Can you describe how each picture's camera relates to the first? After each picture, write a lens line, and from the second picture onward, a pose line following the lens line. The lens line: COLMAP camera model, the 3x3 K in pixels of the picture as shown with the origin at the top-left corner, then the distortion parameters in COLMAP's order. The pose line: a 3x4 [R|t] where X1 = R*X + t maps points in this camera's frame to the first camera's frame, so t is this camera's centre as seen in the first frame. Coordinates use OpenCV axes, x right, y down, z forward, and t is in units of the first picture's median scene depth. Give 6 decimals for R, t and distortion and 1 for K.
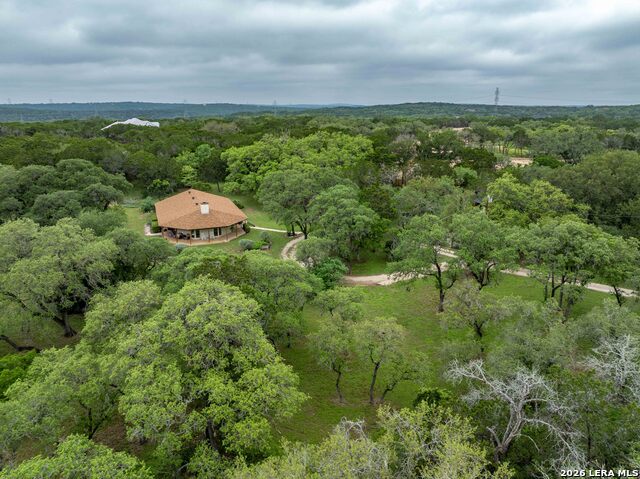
lens RADIAL K [[451.0, 0, 320.5], [0, 451.0, 243.8], [0, 0, 1]] dist [-0.039742, 0.005290]
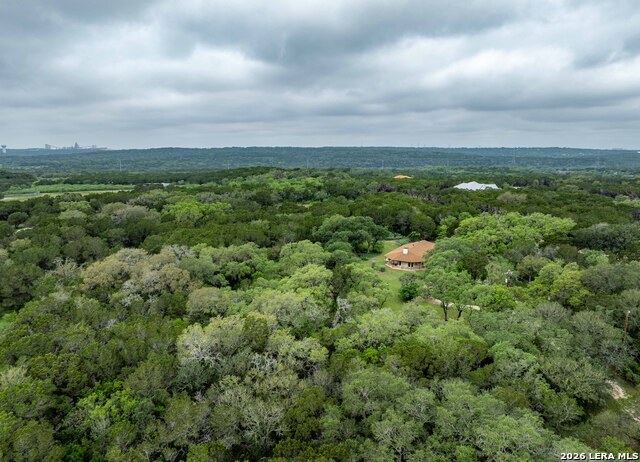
lens RADIAL K [[453.7, 0, 322.6], [0, 453.7, 227.2], [0, 0, 1]] dist [-0.028199, -0.002642]
pose [[0.641469, 0.130416, -0.755982, 0.695191], [-0.225651, 0.973926, -0.023457, -0.038425], [0.733211, 0.185635, 0.654172, -0.377533]]
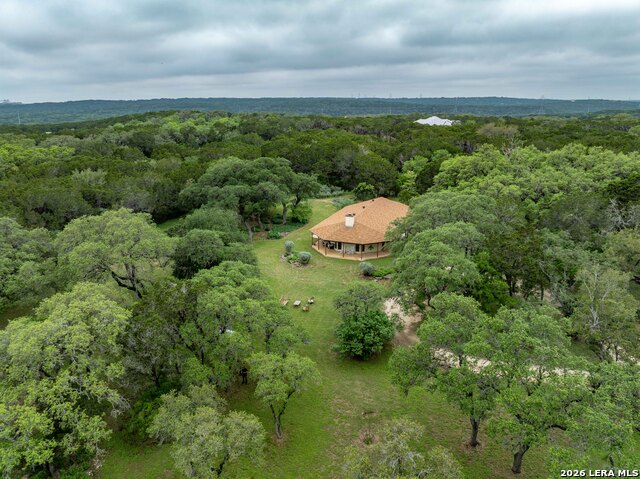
lens RADIAL K [[451.0, 0, 320.8], [0, 451.0, 237.6], [0, 0, 1]] dist [-0.039742, 0.005290]
pose [[0.731770, 0.192757, -0.653725, 0.240891], [-0.194090, 0.978395, 0.071227, -0.073973], [0.653331, 0.074759, 0.753372, 0.184047]]
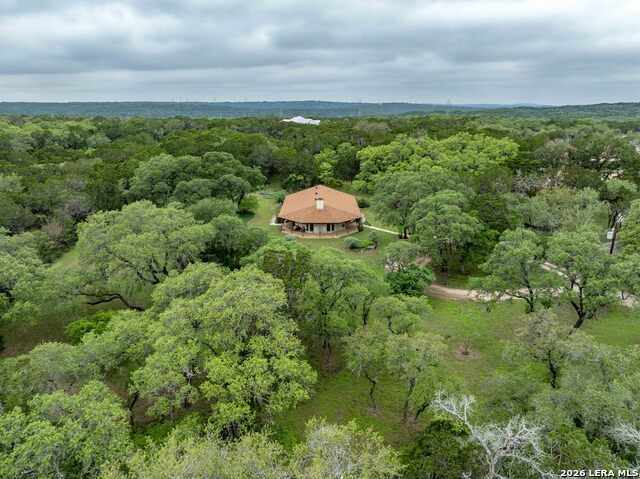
lens RADIAL K [[451.0, 0, 319.0], [0, 451.0, 242.4], [0, 0, 1]] dist [-0.039742, 0.005290]
pose [[0.930363, 0.104525, -0.351425, 0.086699], [-0.105015, 0.994313, 0.017724, -0.006166], [0.351278, 0.020415, 0.936048, 0.016652]]
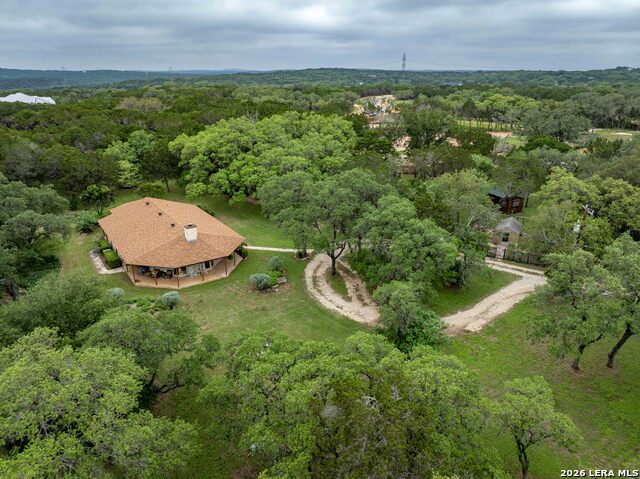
lens RADIAL K [[451.0, 0, 320.8], [0, 451.0, 237.8], [0, 0, 1]] dist [-0.039742, 0.005290]
pose [[0.974847, -0.078031, 0.208771, -0.152507], [0.065718, 0.995700, 0.065288, -0.077549], [-0.212967, -0.049926, 0.975783, 0.188619]]
